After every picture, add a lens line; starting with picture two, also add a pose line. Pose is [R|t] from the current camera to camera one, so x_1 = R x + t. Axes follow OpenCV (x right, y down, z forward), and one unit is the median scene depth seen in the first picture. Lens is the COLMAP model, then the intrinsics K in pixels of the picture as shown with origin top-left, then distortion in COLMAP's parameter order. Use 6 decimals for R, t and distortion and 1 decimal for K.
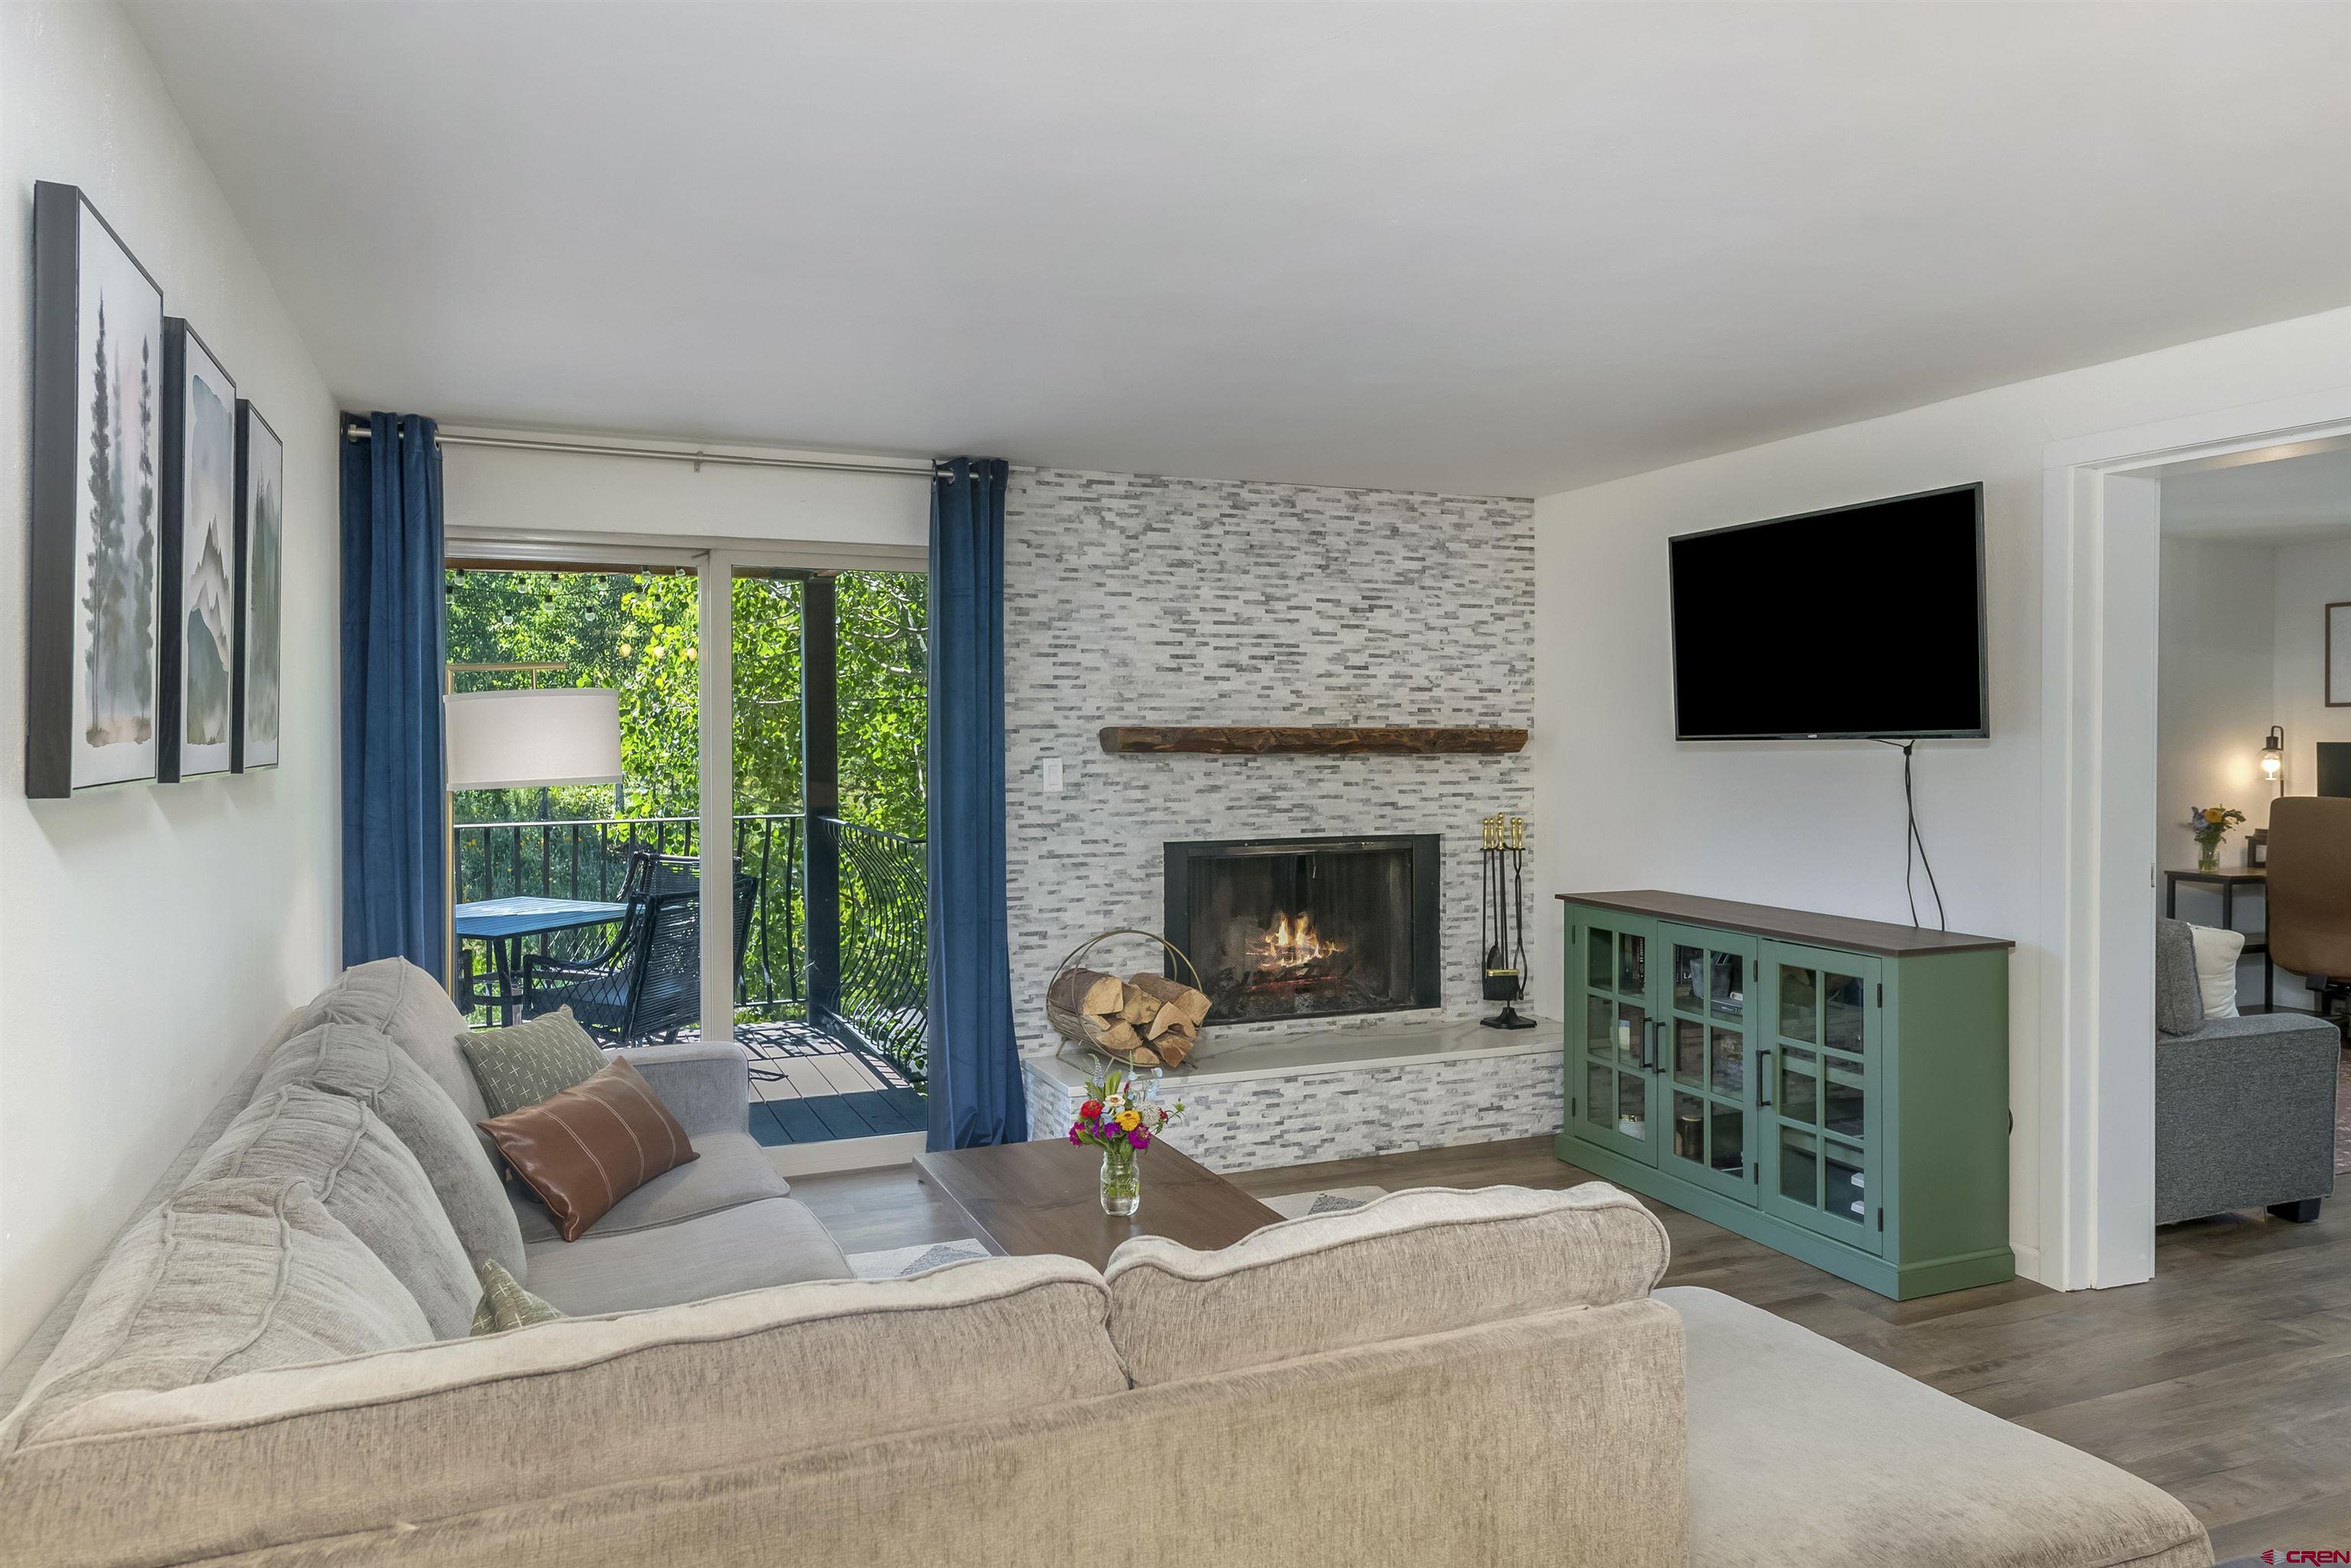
lens RADIAL K [[1593.5, 0, 1181.6], [0, 1593.5, 749.9], [0, 0, 1]] dist [0.033068, 0.001671]
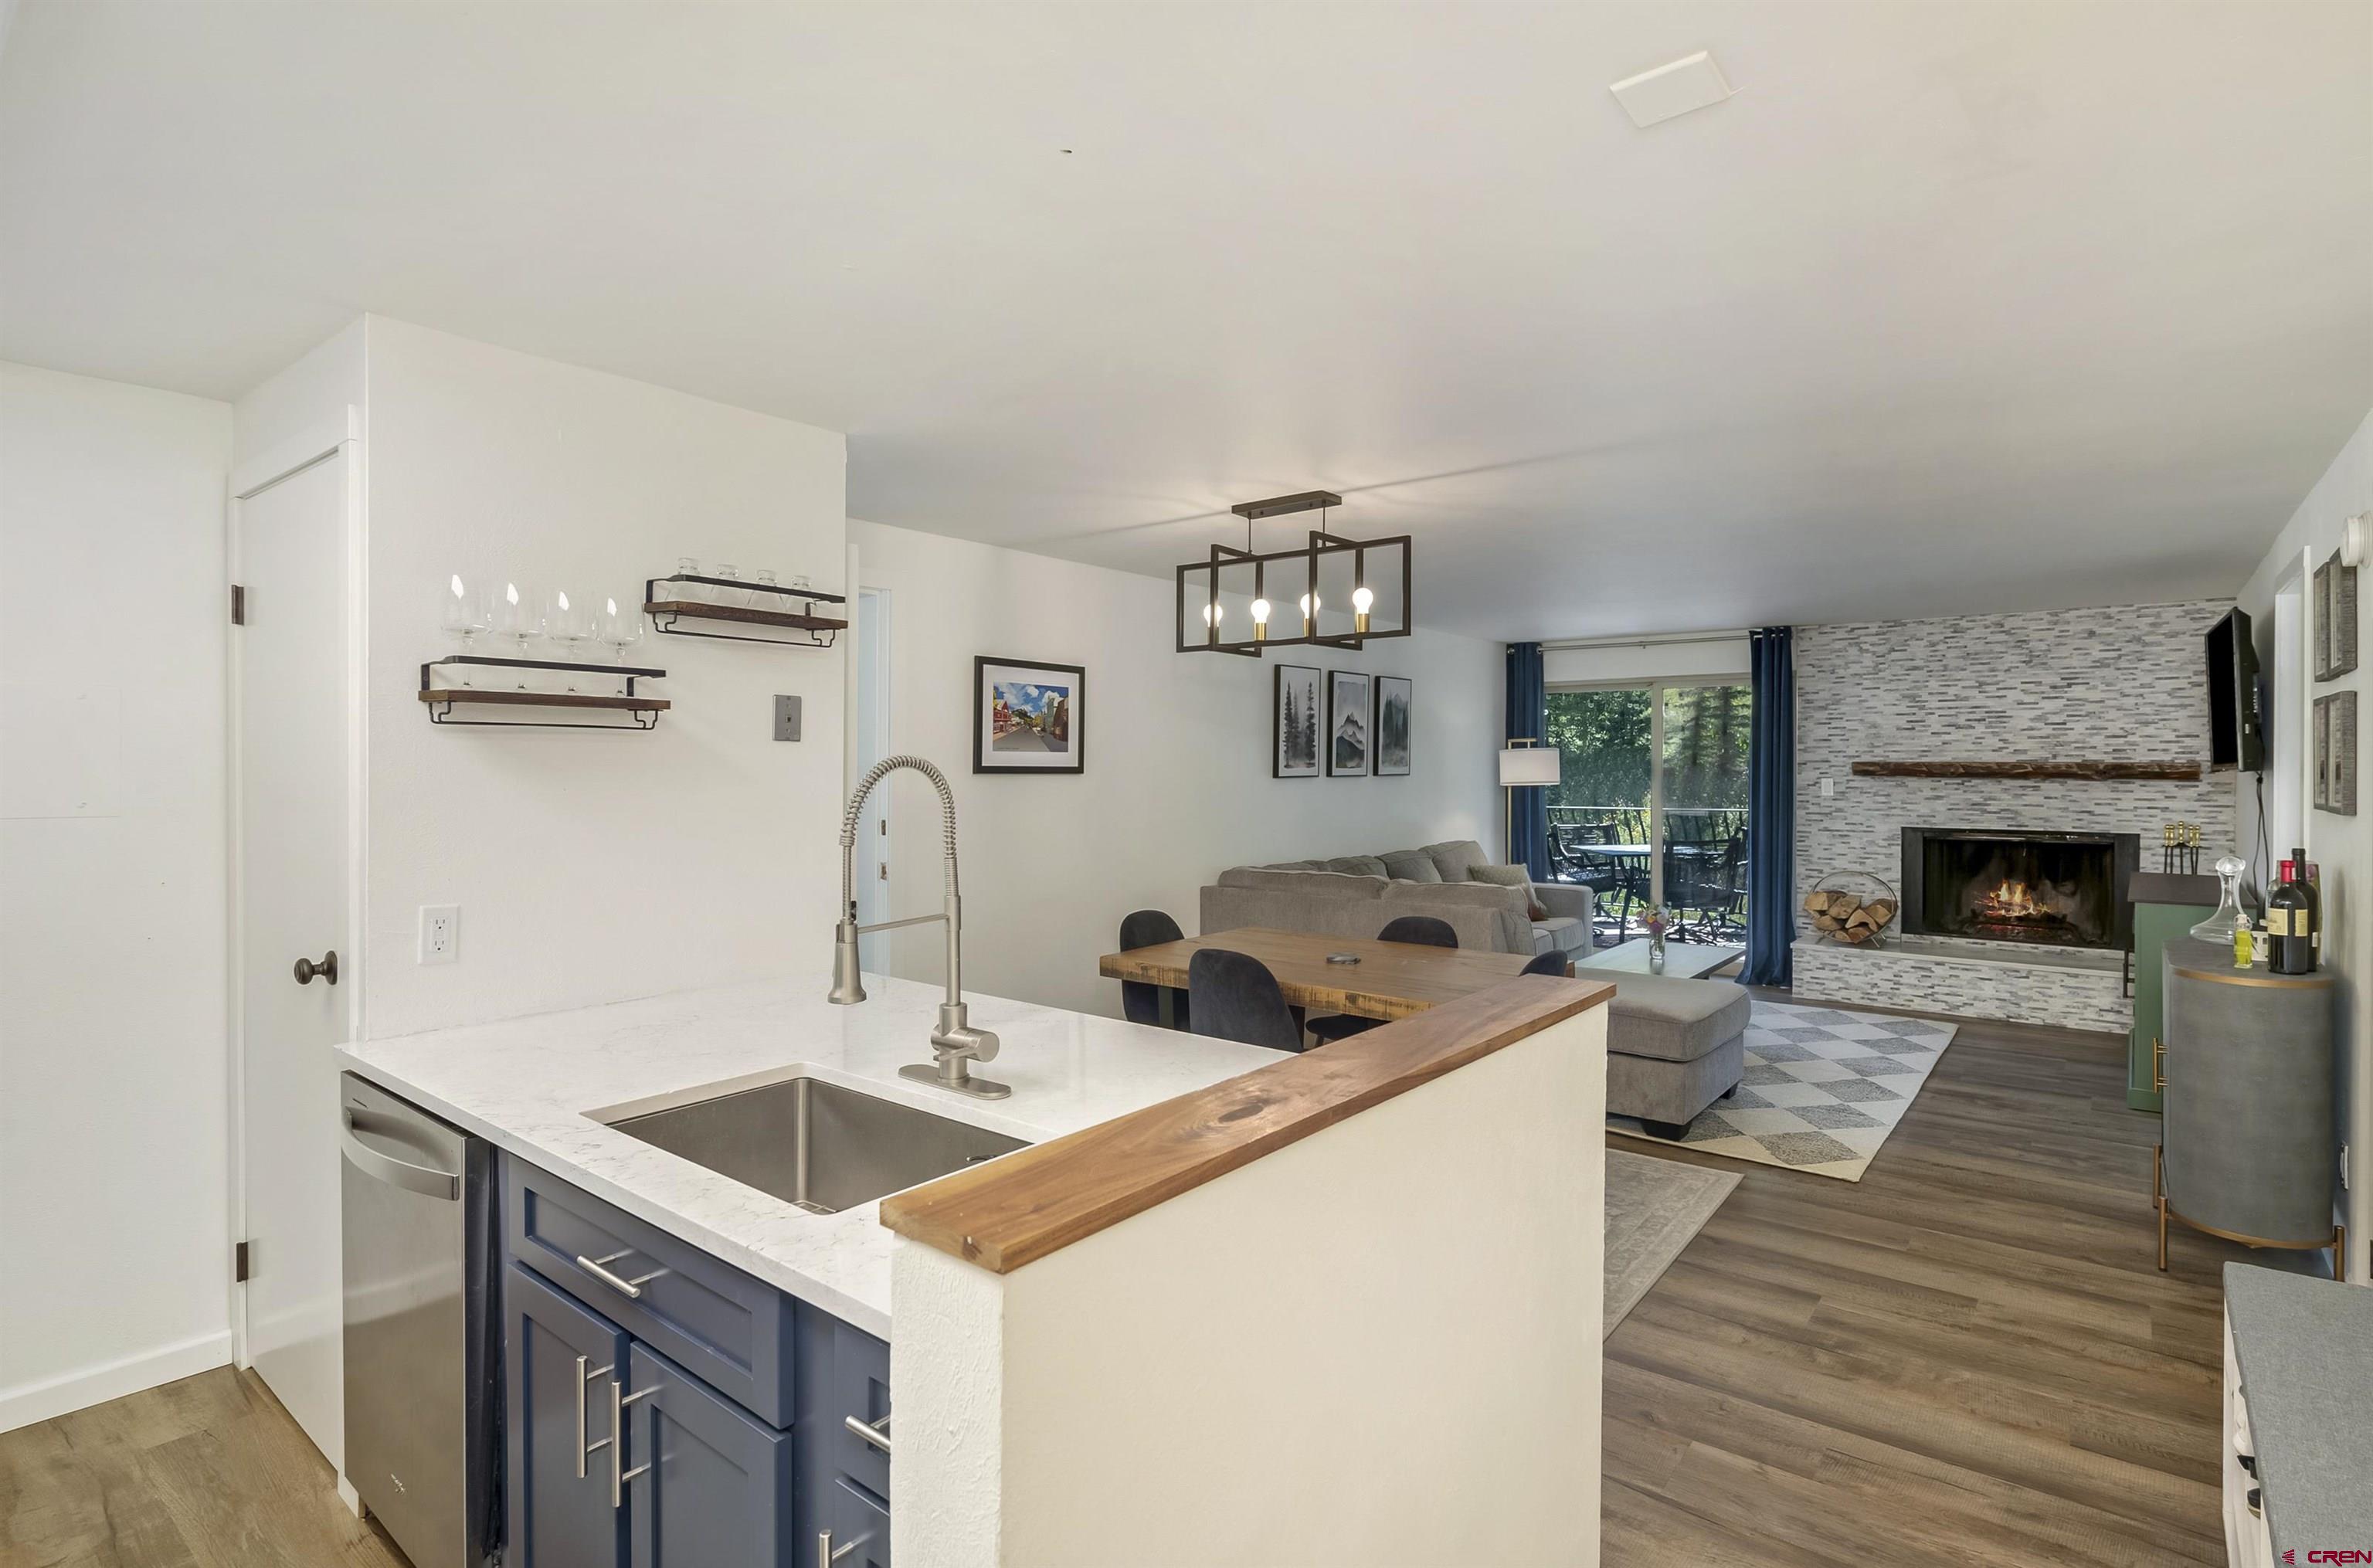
lens RADIAL K [[1156.2, 0, 1186.8], [0, 1156.2, 773.1], [0, 0, 1]] dist [-0.000157, -0.000012]
pose [[0.474412, 0.009681, -0.880250, 0.726621], [-0.010554, 0.999930, 0.005309, -0.000112], [0.880240, 0.006772, 0.474481, -0.300399]]
